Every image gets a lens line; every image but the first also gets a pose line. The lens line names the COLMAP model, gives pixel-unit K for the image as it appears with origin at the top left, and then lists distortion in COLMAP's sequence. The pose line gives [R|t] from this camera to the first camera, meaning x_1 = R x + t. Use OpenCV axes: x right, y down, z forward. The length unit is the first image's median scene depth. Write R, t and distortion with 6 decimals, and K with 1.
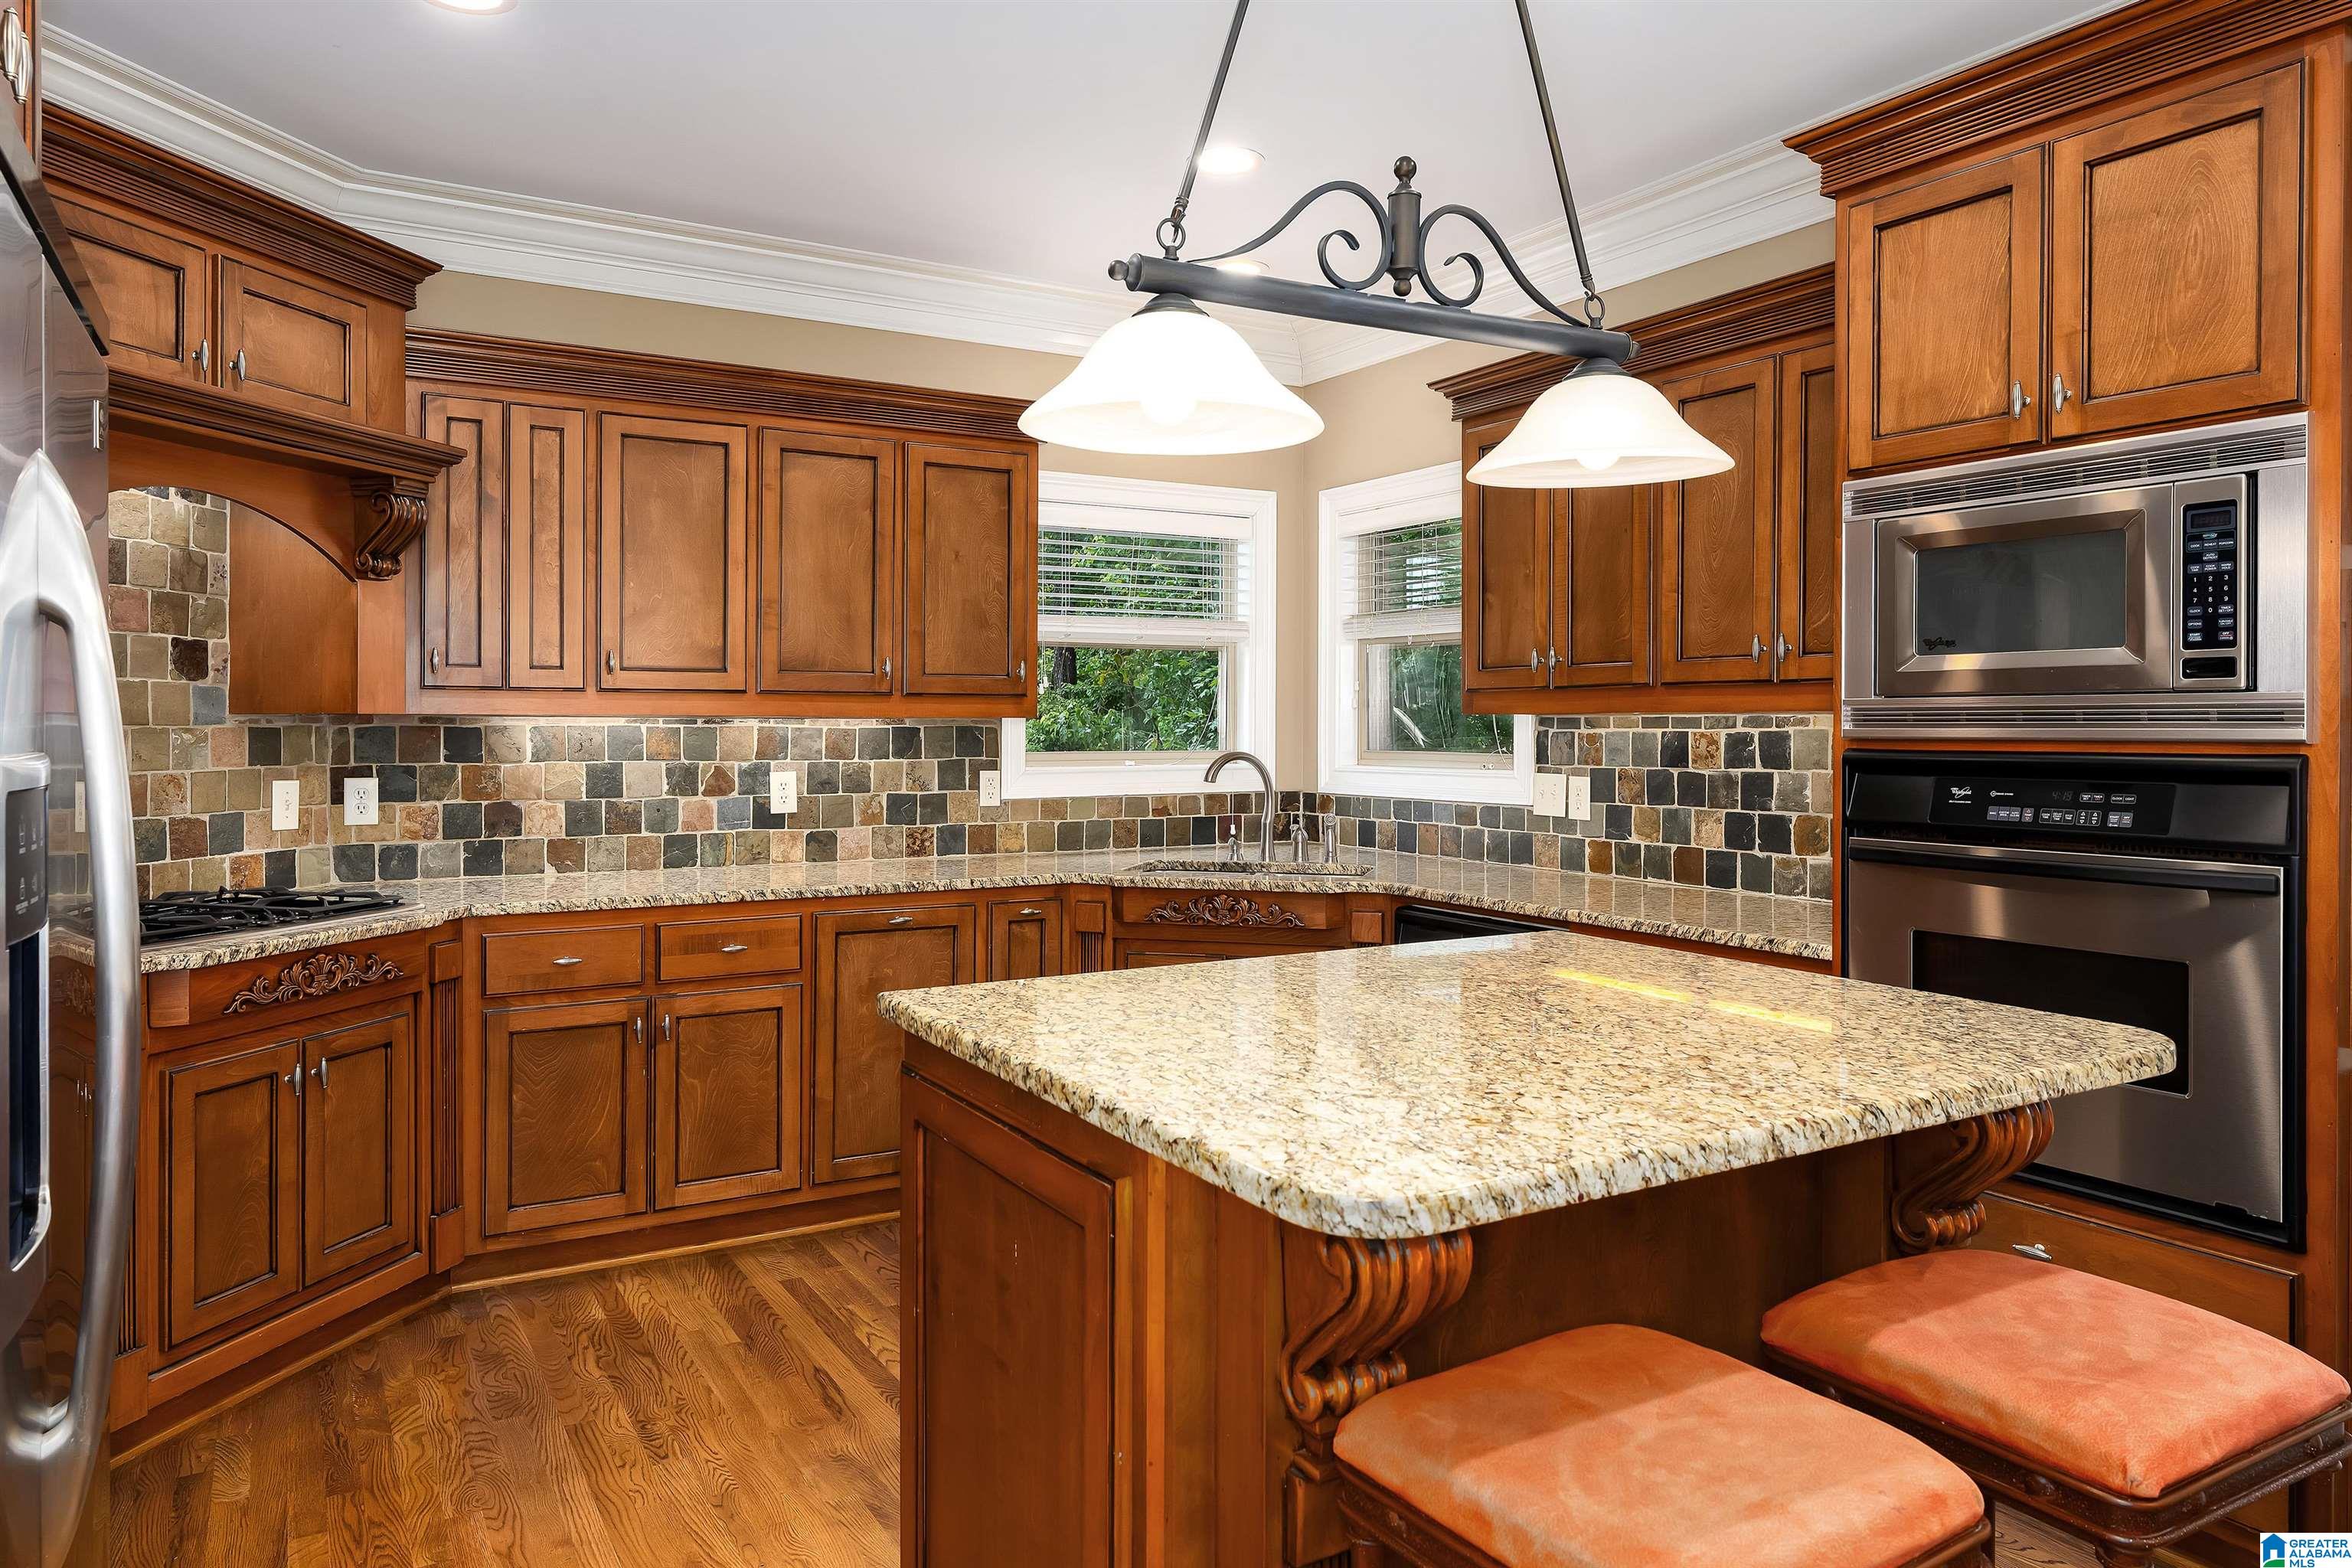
lens RADIAL K [[1537.2, 0, 1161.7], [0, 1537.2, 731.6], [0, 0, 1]] dist [0.004829, -0.000248]
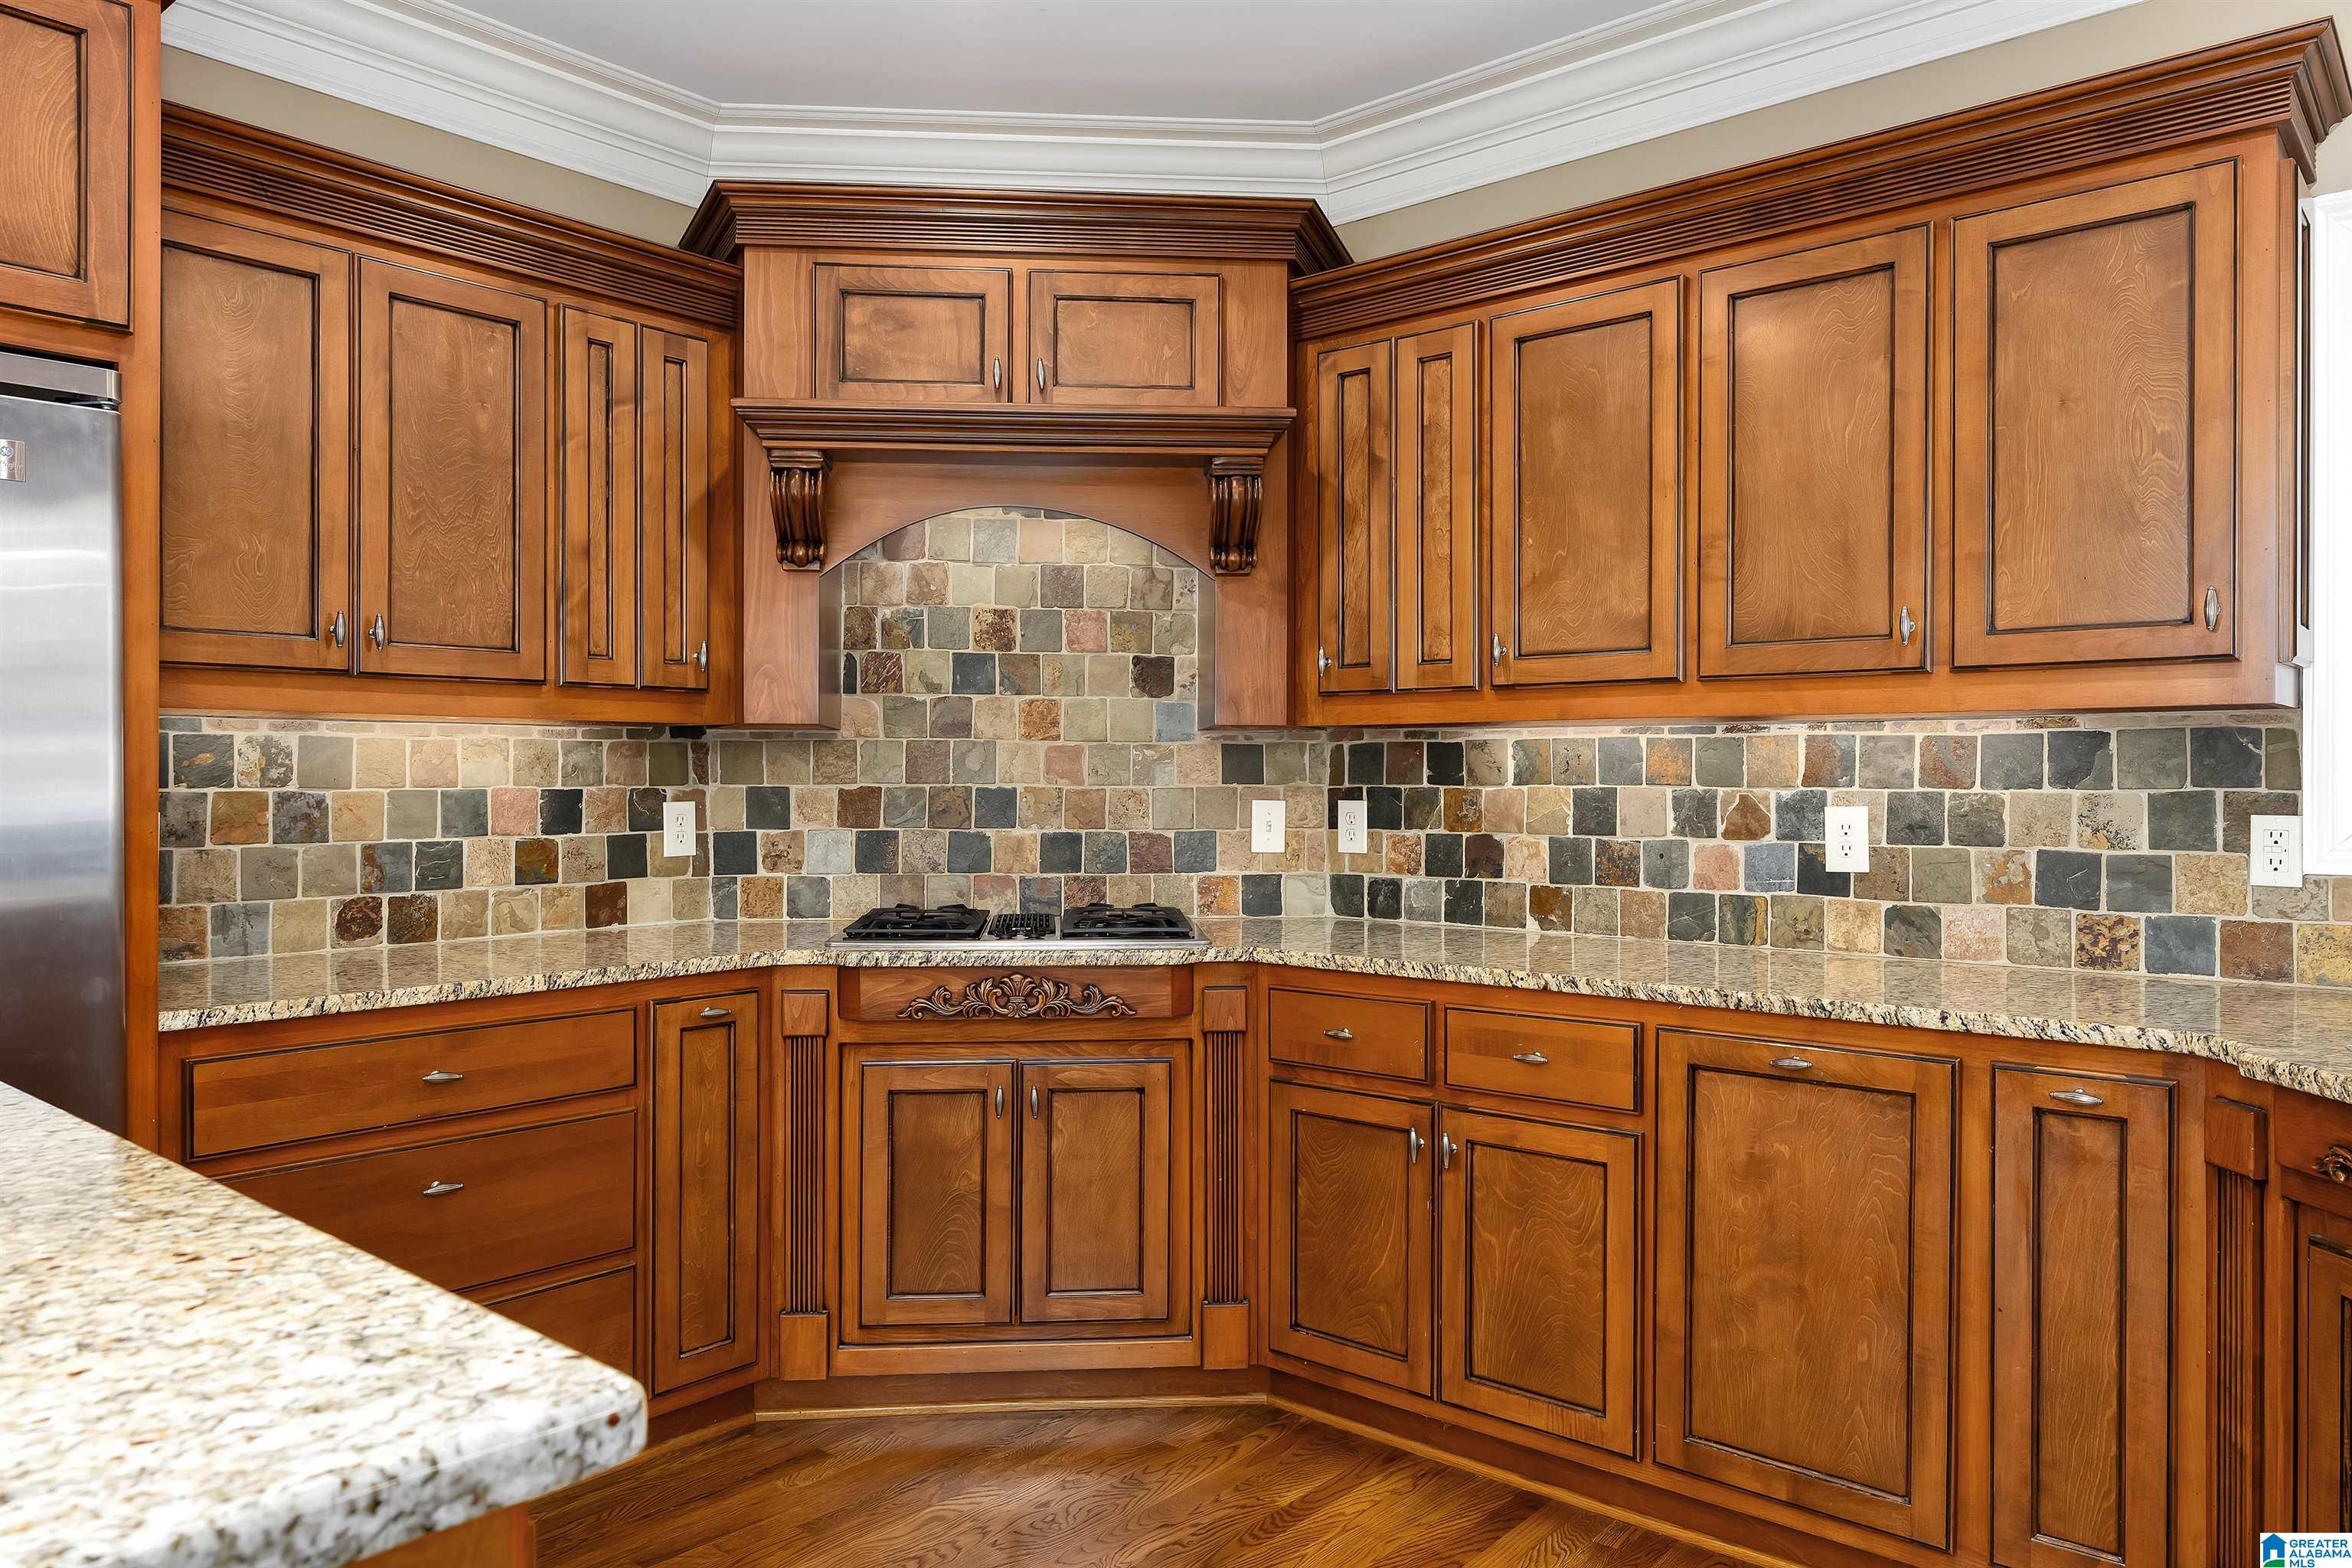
lens RADIAL K [[1592.3, 0, 1174.7], [0, 1592.3, 774.1], [0, 0, 1]] dist [-0.000347, 0.001696]
pose [[0.318827, -0.003534, -0.947806, 0.310572], [-0.004799, 0.999974, -0.005343, 0.019458], [0.947801, 0.006252, 0.318802, 0.583481]]
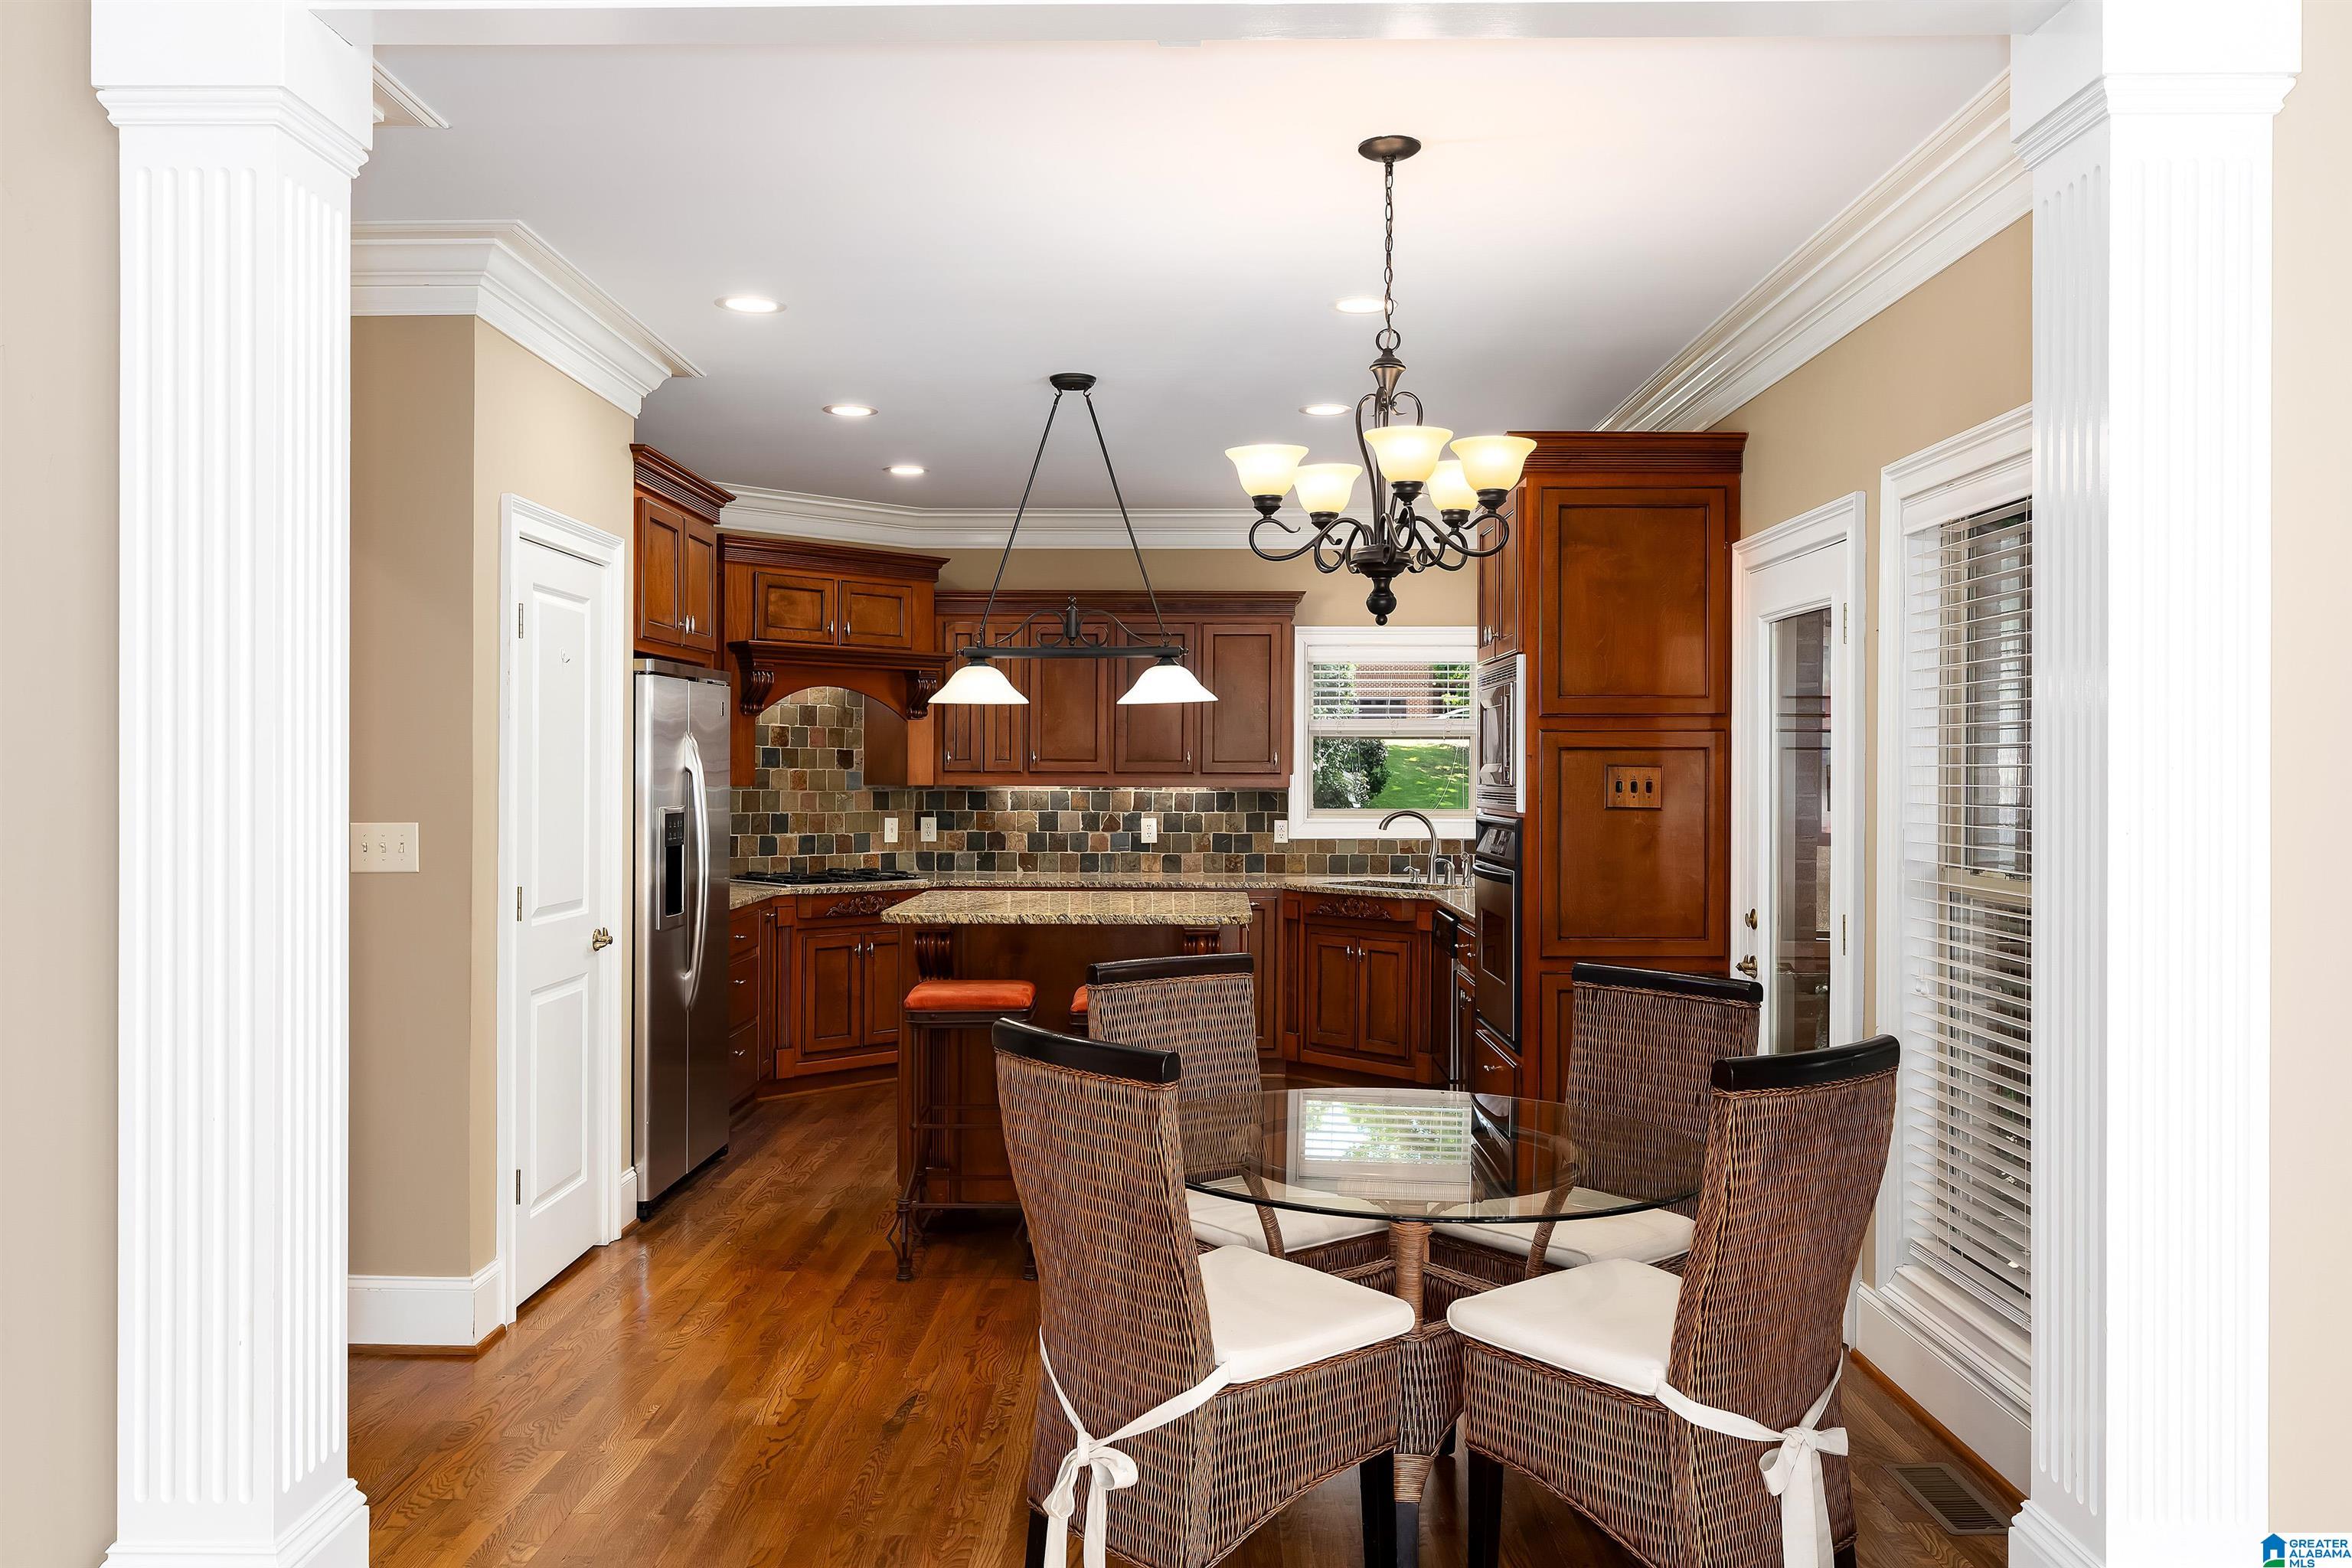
lens RADIAL K [[1784.3, 0, 1176.6], [0, 1784.3, 779.9], [0, 0, 1]] dist [0.001822, 0.000055]
pose [[0.854939, 0.005761, -0.518696, 0.876792], [-0.006114, 0.999981, 0.001031, -0.020300], [0.518692, 0.002290, 0.854958, -0.729831]]
